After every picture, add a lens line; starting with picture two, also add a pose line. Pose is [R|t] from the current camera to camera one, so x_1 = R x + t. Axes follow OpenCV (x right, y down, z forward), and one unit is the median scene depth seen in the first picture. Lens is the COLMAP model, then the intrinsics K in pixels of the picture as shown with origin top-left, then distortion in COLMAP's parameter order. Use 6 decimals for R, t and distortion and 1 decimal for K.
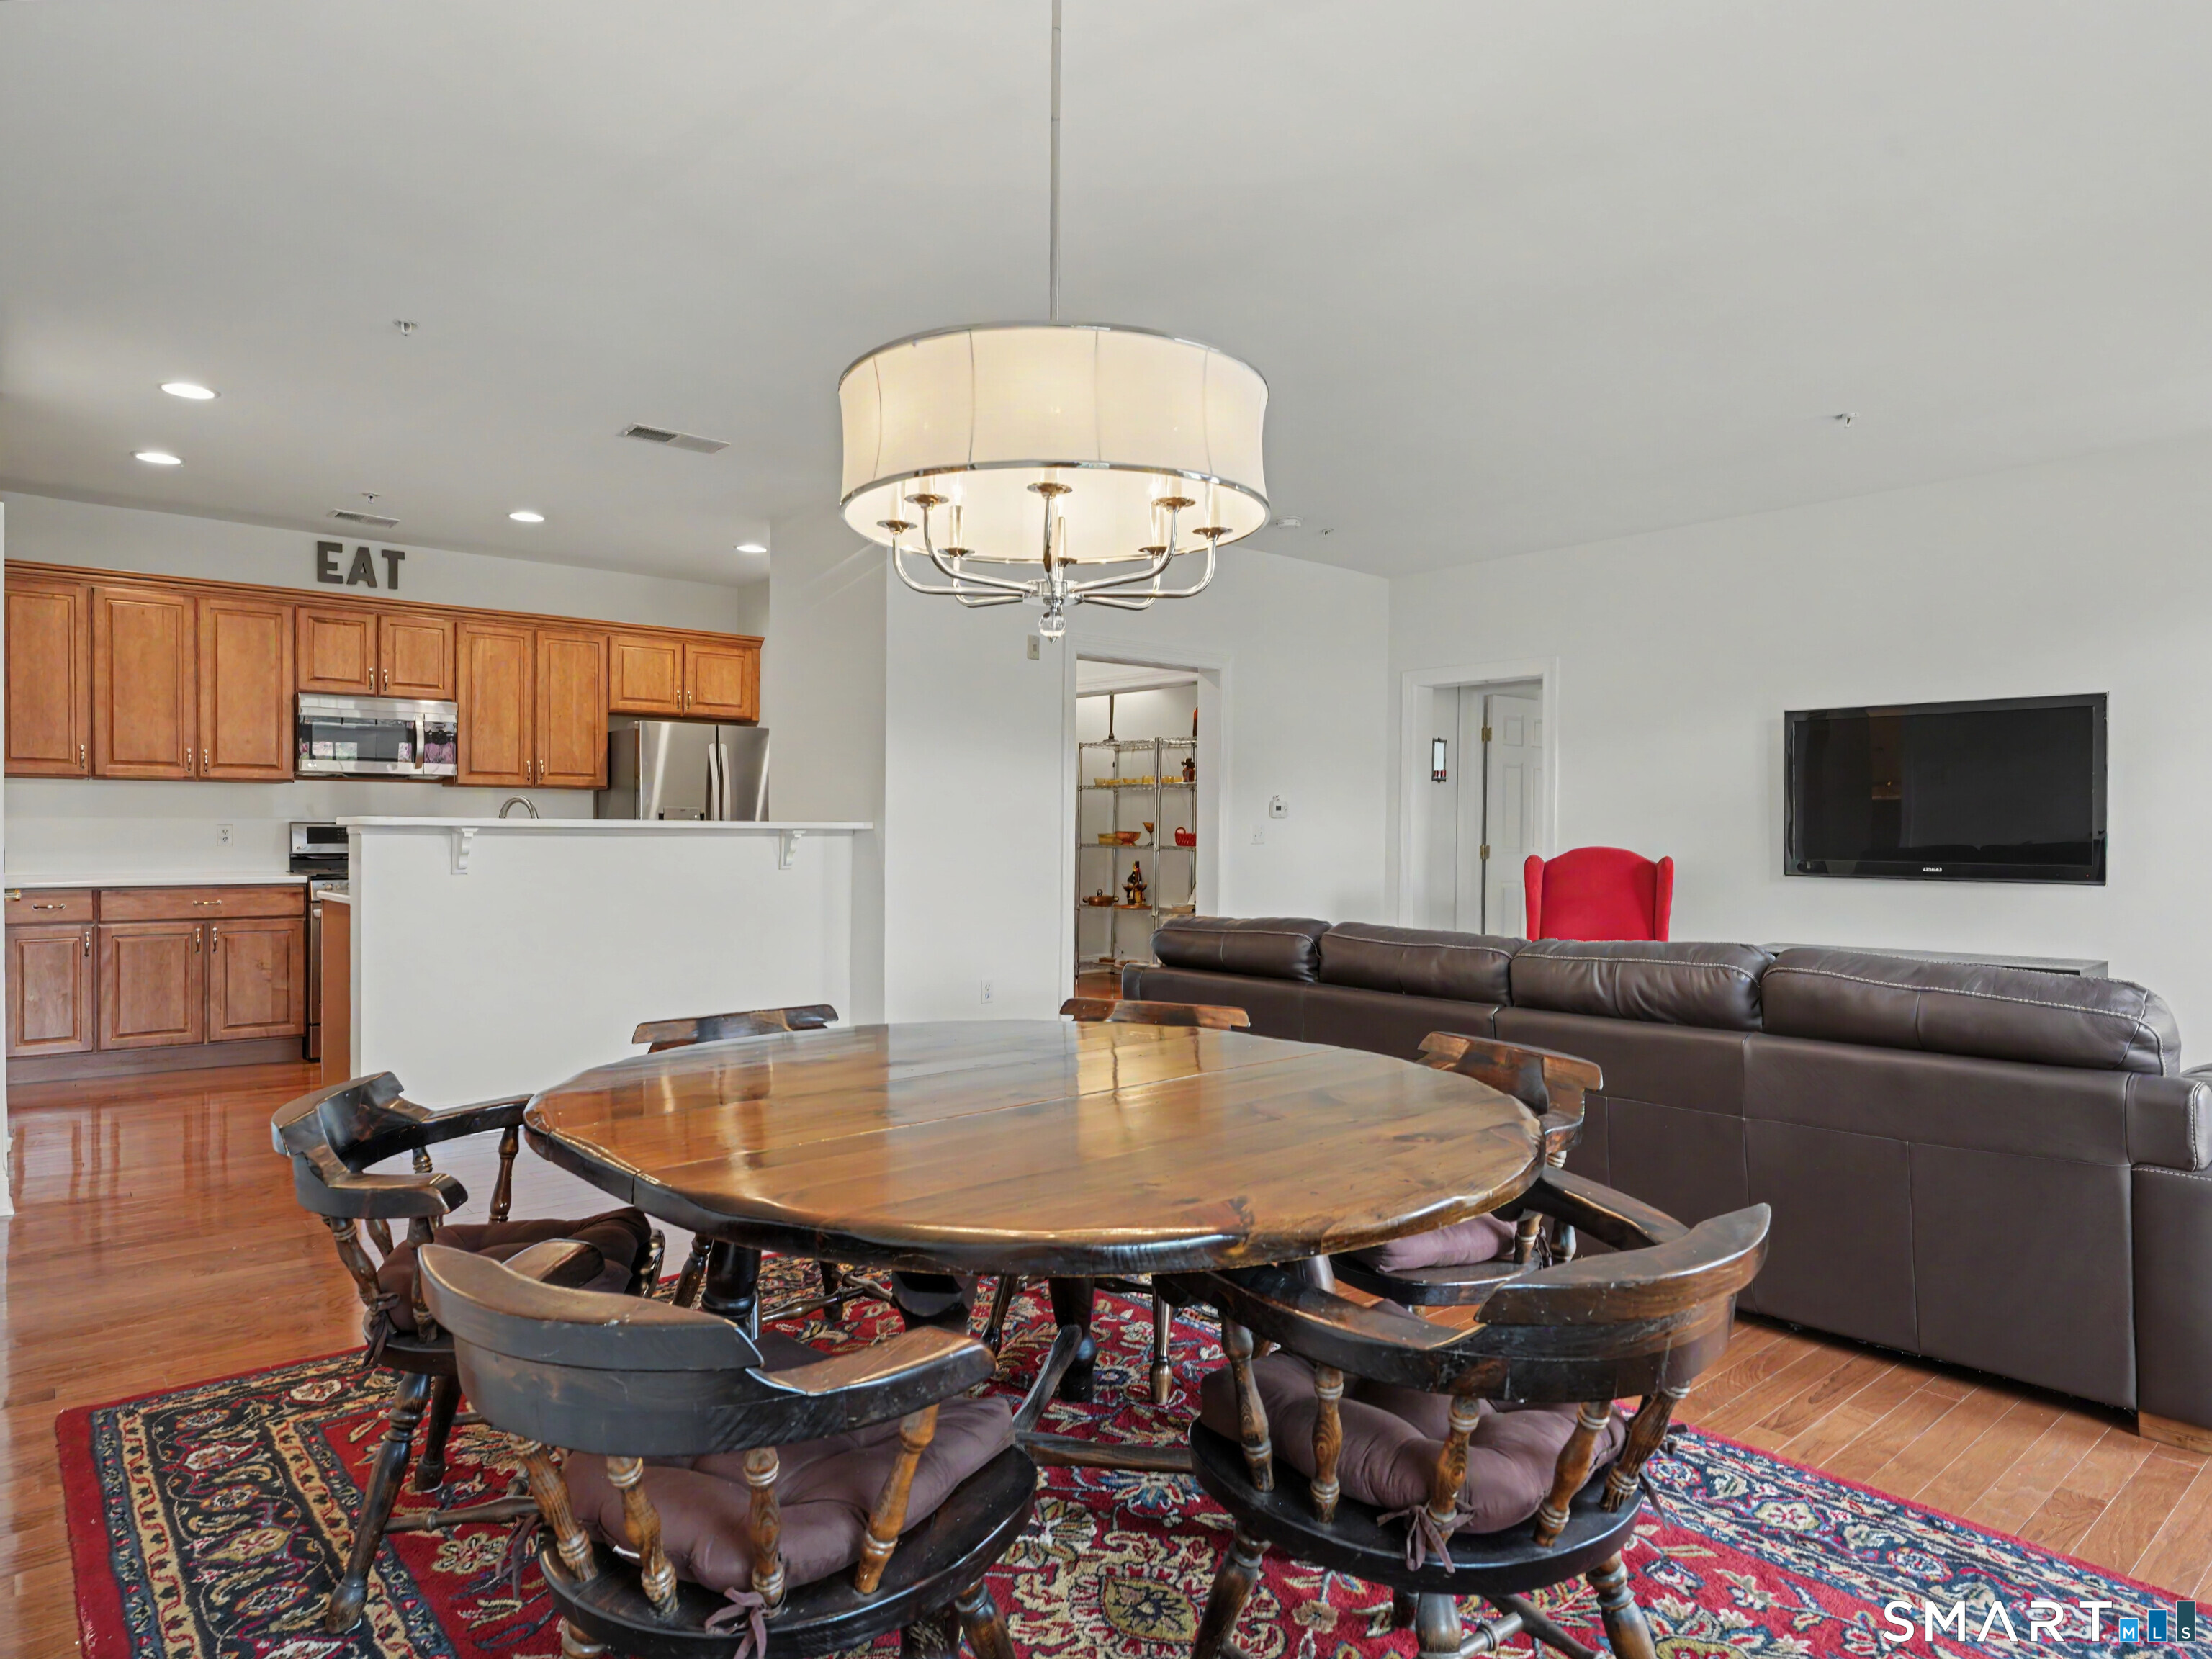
lens RADIAL K [[1300.3, 0, 1099.0], [0, 1300.3, 838.3], [0, 0, 1]] dist [-0.011981, 0.002388]
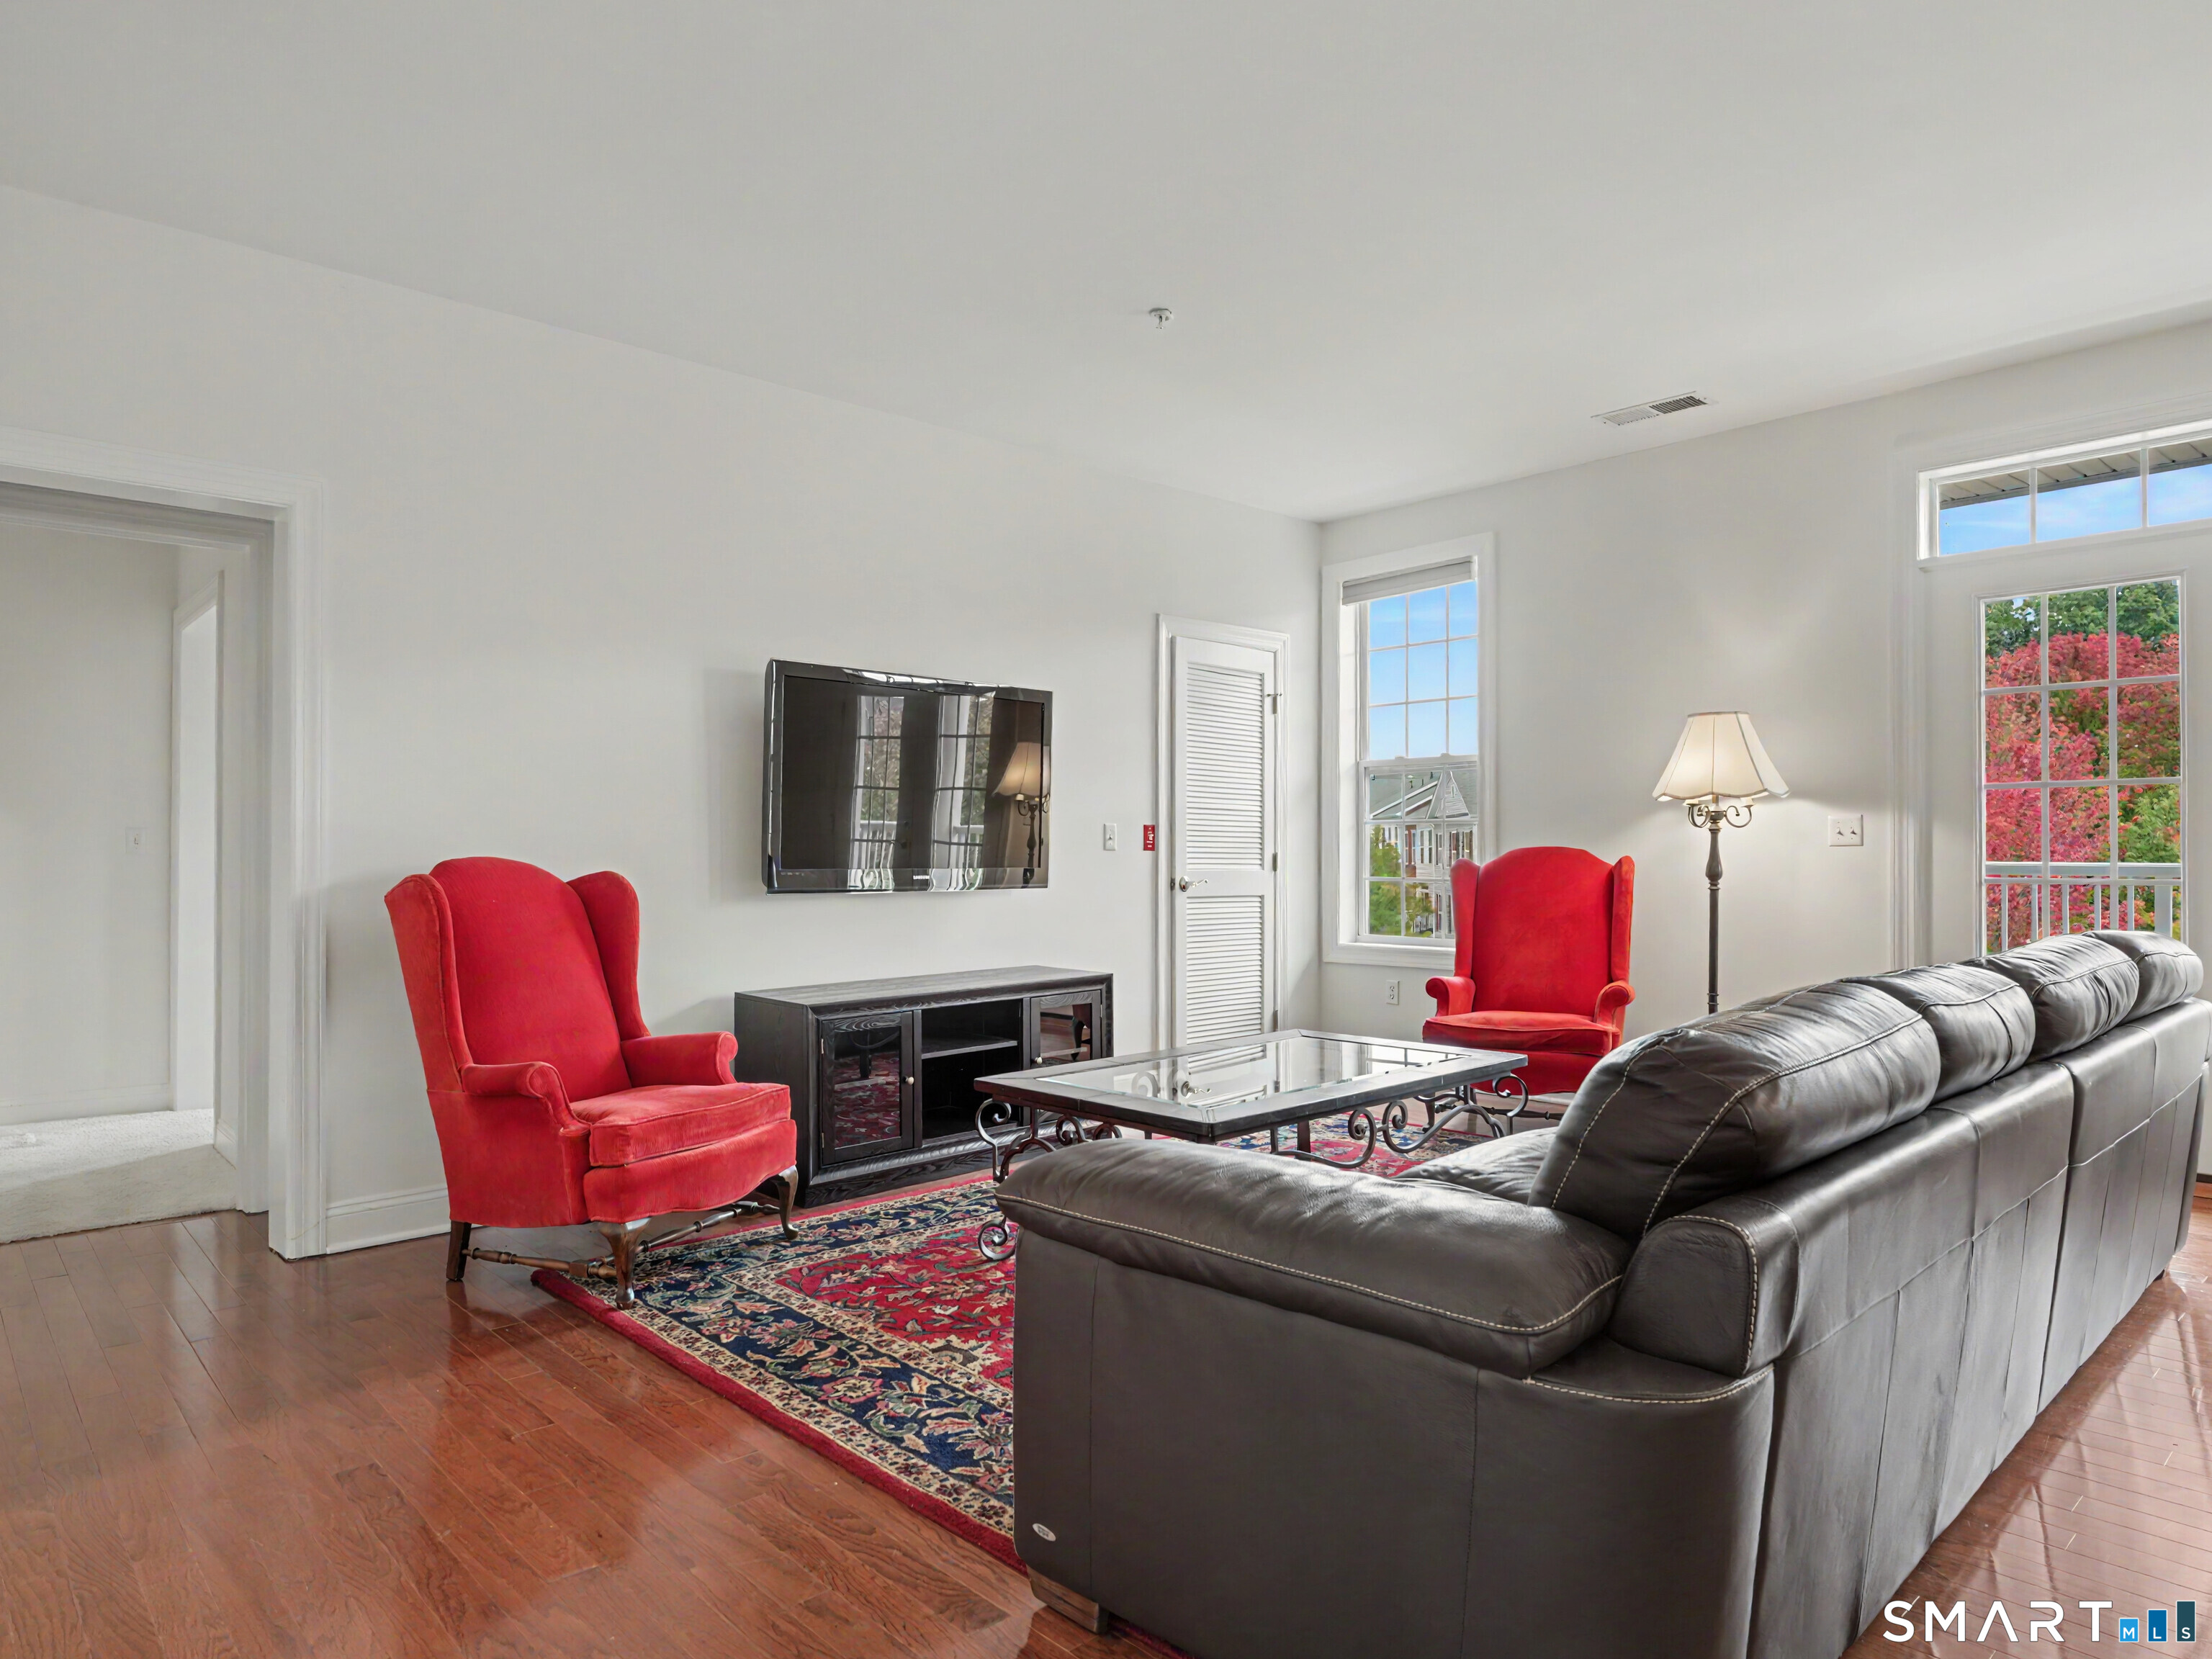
lens RADIAL K [[1340.0, 0, 1098.5], [0, 1340.0, 846.9], [0, 0, 1]] dist [-0.001694, 0.000145]
pose [[-0.034454, 0.004812, 0.999395, -0.204539], [0.010840, 0.999931, -0.004440, 0.008715], [-0.999347, 0.010680, -0.034504, 0.848802]]
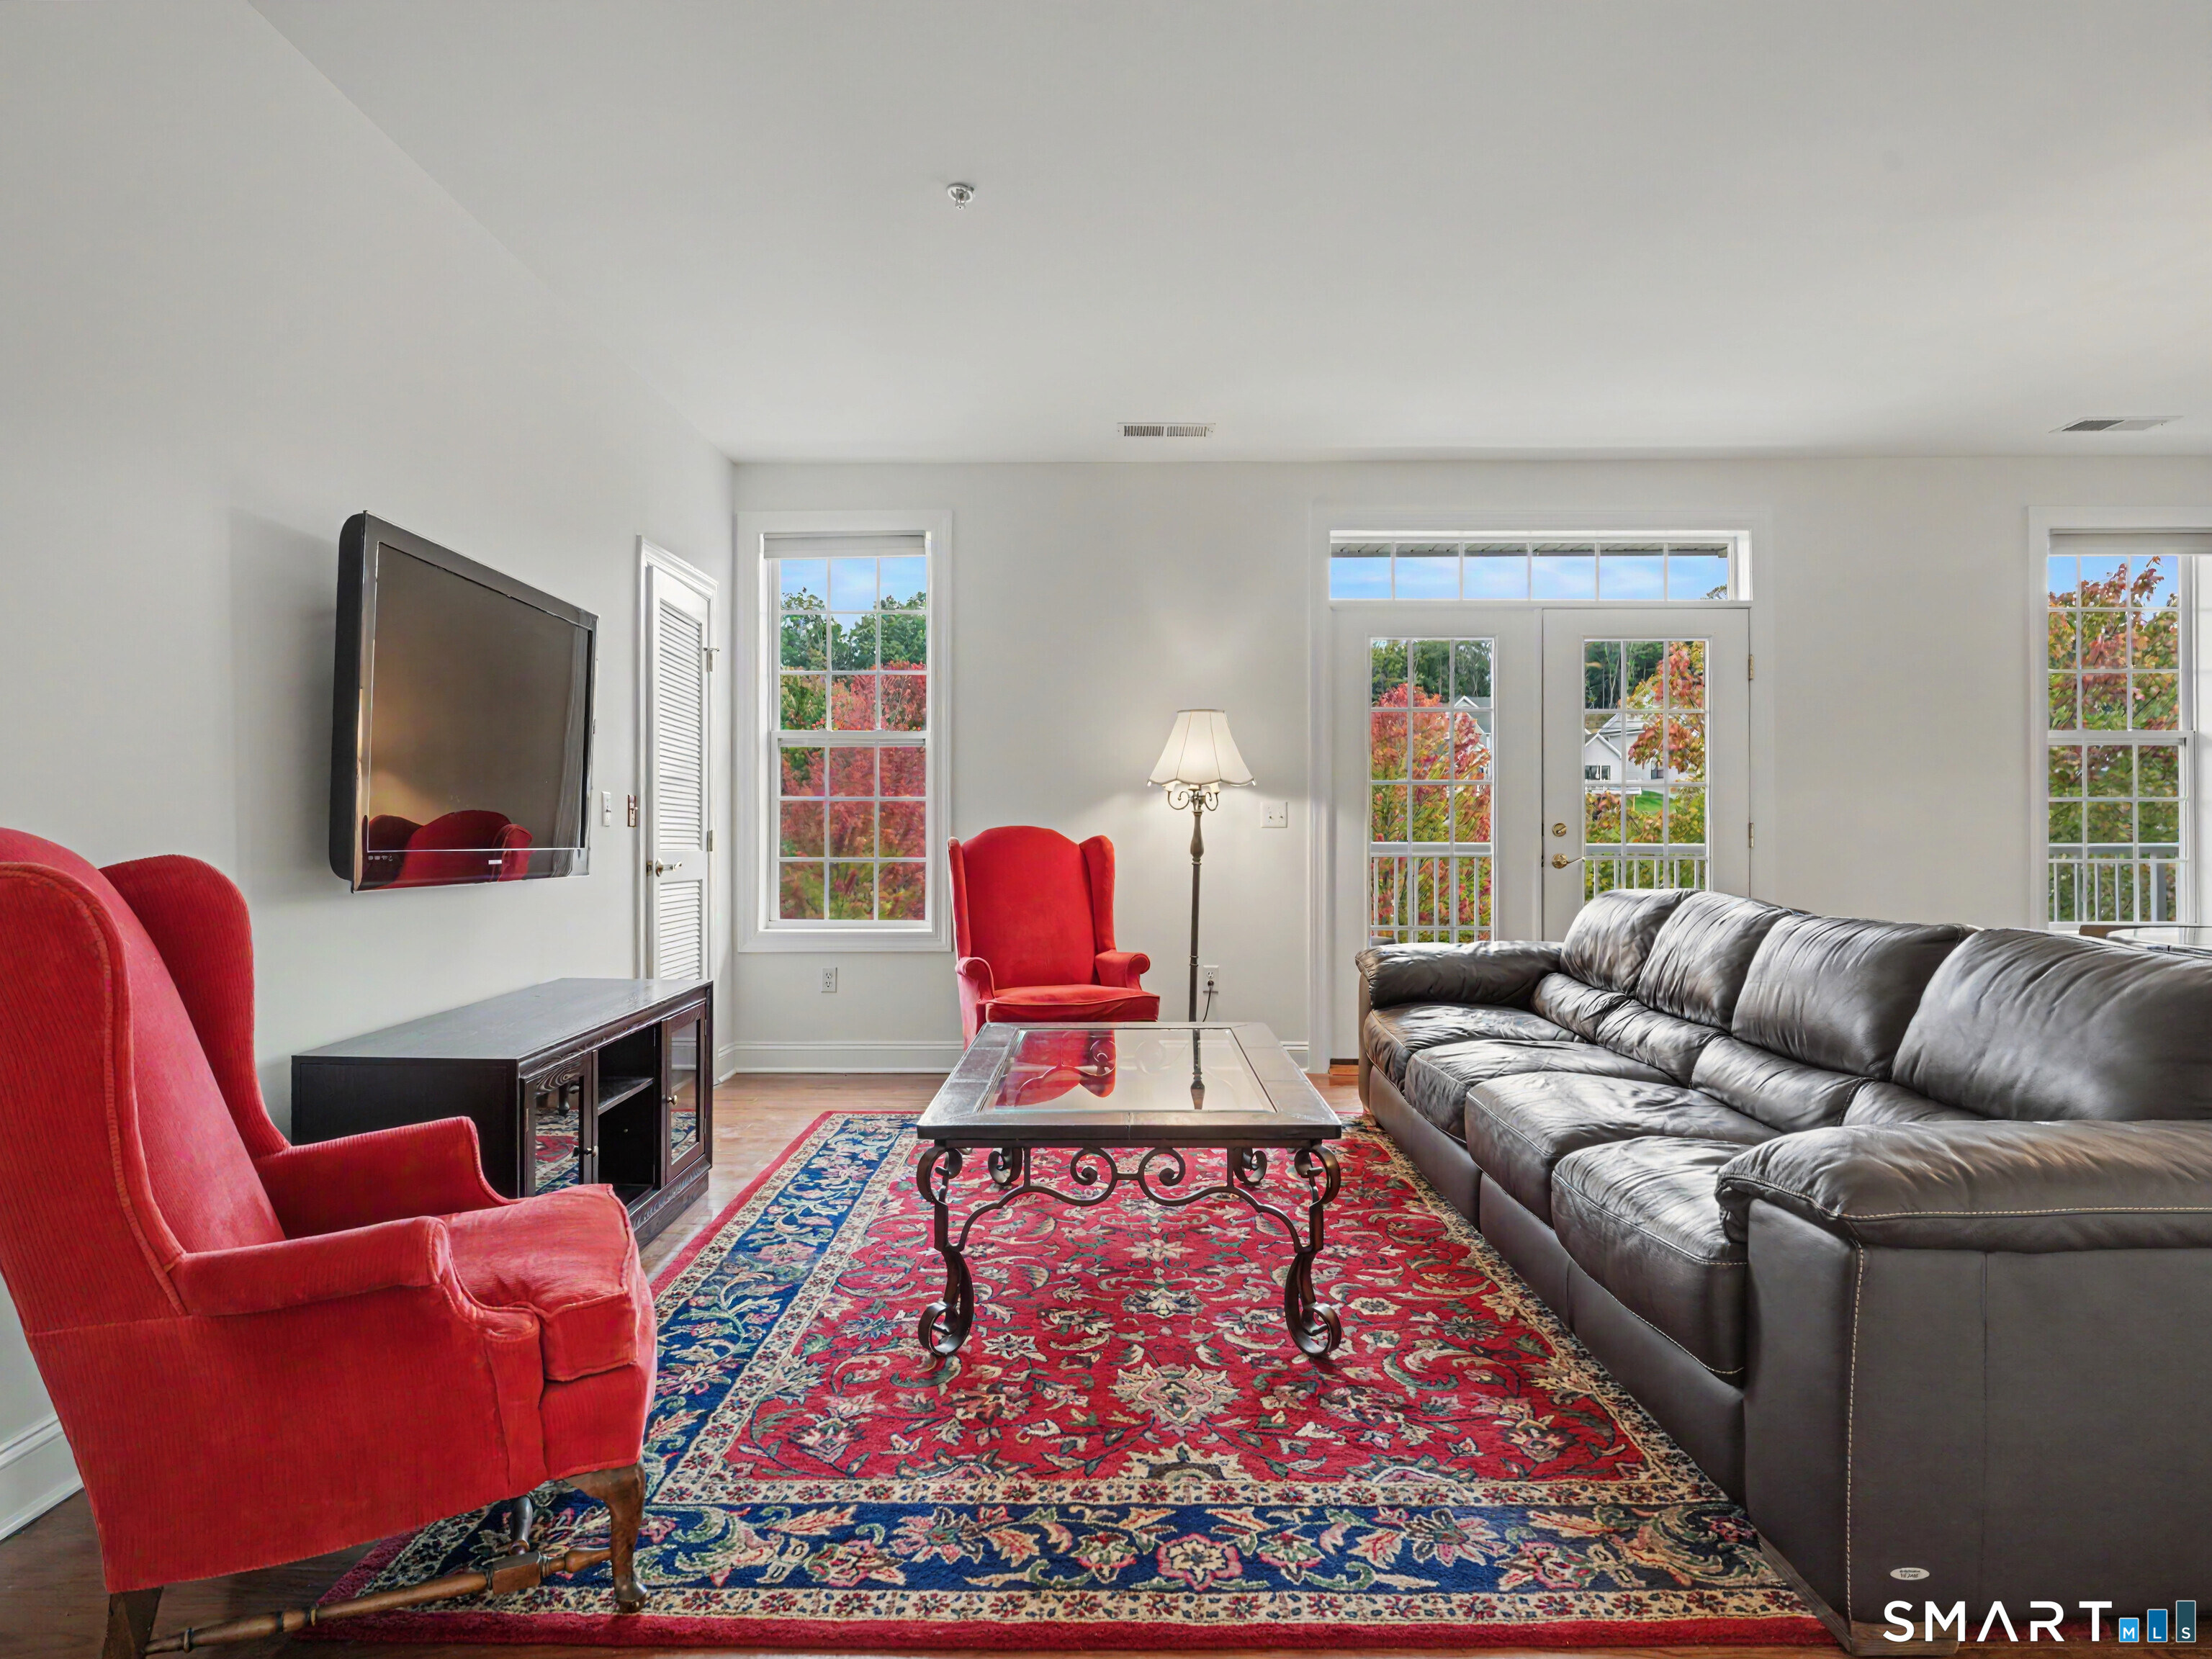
lens RADIAL K [[1300.3, 0, 1099.0], [0, 1300.3, 838.3], [0, 0, 1]] dist [-0.011981, 0.002388]
pose [[-0.748815, -0.002867, 0.662773, 0.048742], [0.002945, 0.999966, 0.007653, 0.009375], [-0.662773, 0.007683, -0.748781, 1.158074]]
